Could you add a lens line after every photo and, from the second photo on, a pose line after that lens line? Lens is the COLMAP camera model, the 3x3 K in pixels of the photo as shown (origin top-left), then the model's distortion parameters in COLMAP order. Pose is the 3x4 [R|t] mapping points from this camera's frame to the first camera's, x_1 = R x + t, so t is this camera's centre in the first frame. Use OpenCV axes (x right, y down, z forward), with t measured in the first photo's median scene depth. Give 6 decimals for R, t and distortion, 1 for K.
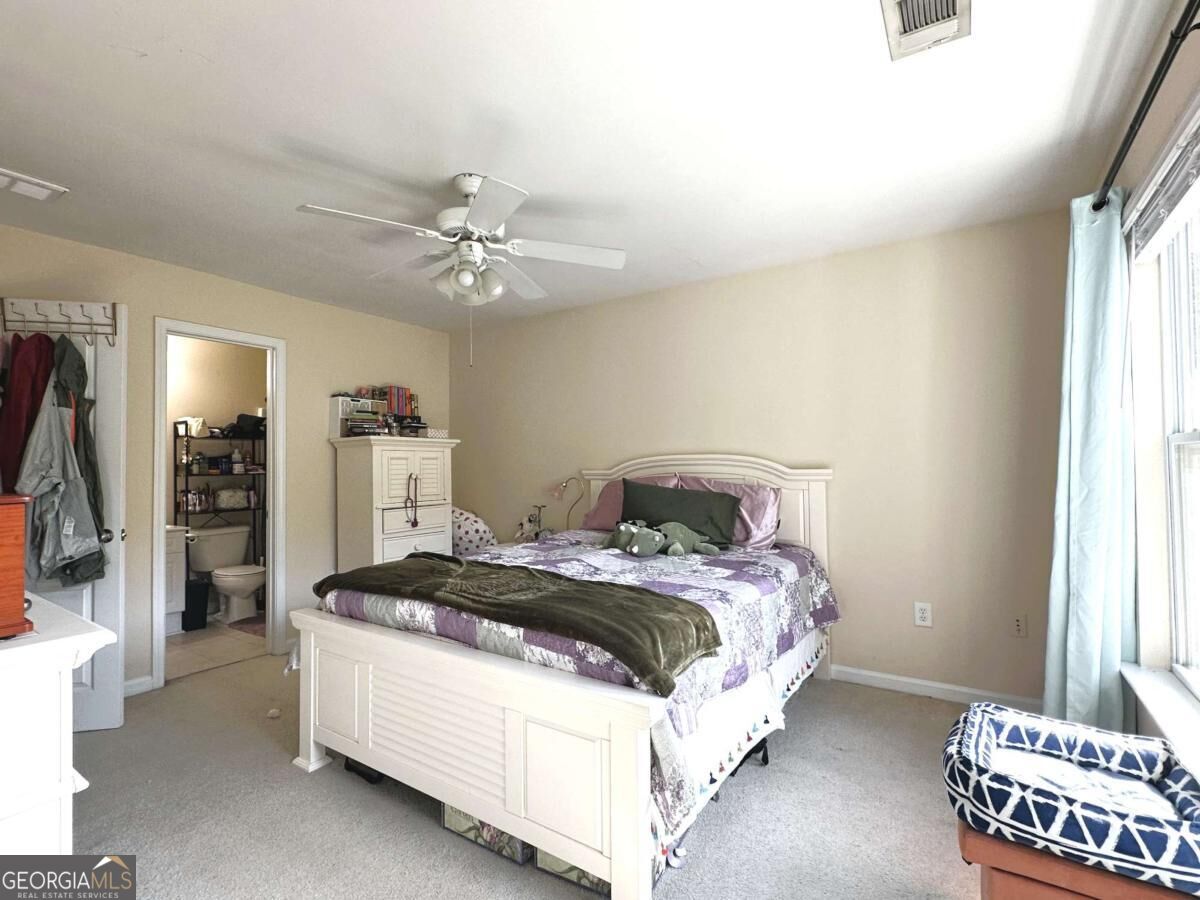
lens RADIAL K [[567.1, 0, 602.3], [0, 567.1, 449.7], [0, 0, 1]] dist [0.002274, 0.000082]
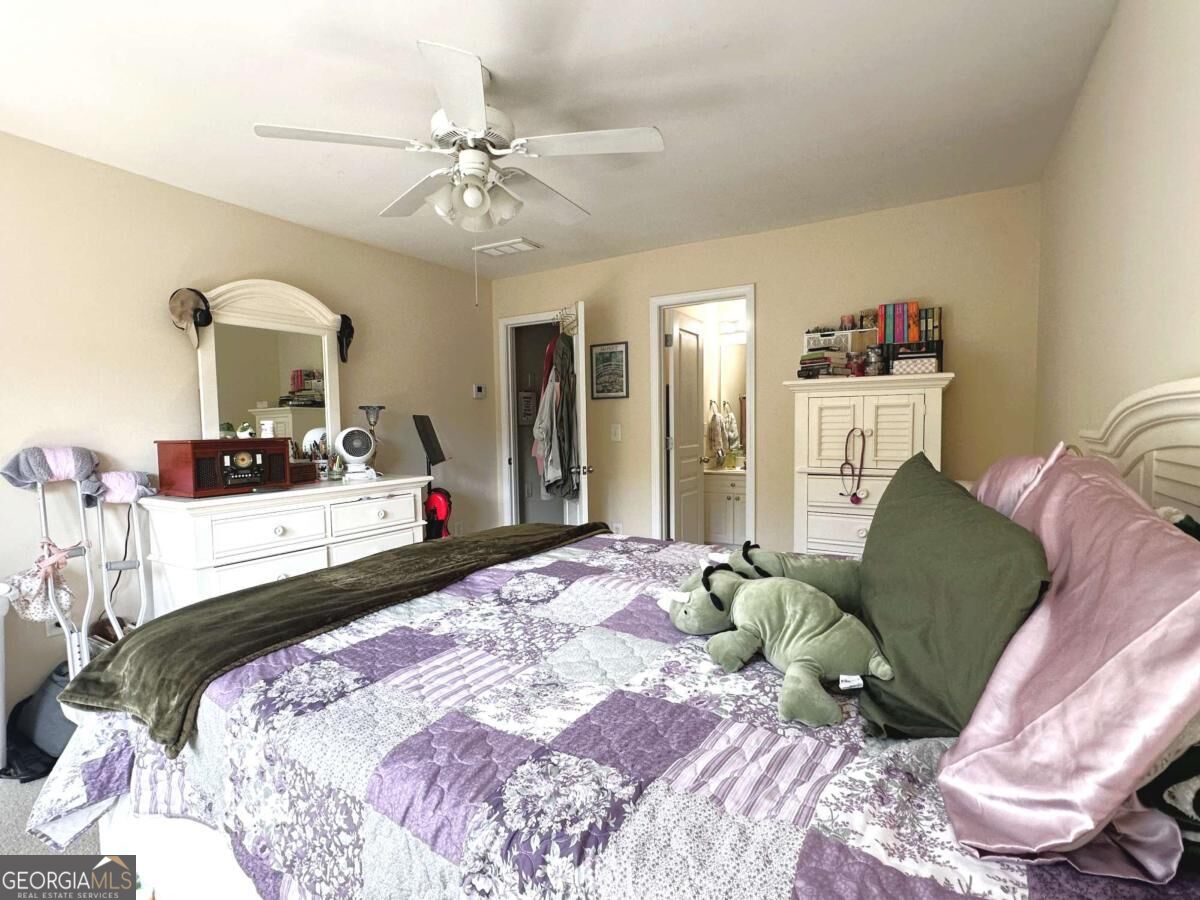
lens RADIAL K [[590.4, 0, 599.1], [0, 590.4, 443.8], [0, 0, 1]] dist [-0.000058, -0.000653]
pose [[0.064915, 0.043796, -0.996929, 0.381677], [0.047156, 0.997786, 0.046904, 0.011097], [0.996776, -0.050056, 0.062706, 0.632944]]
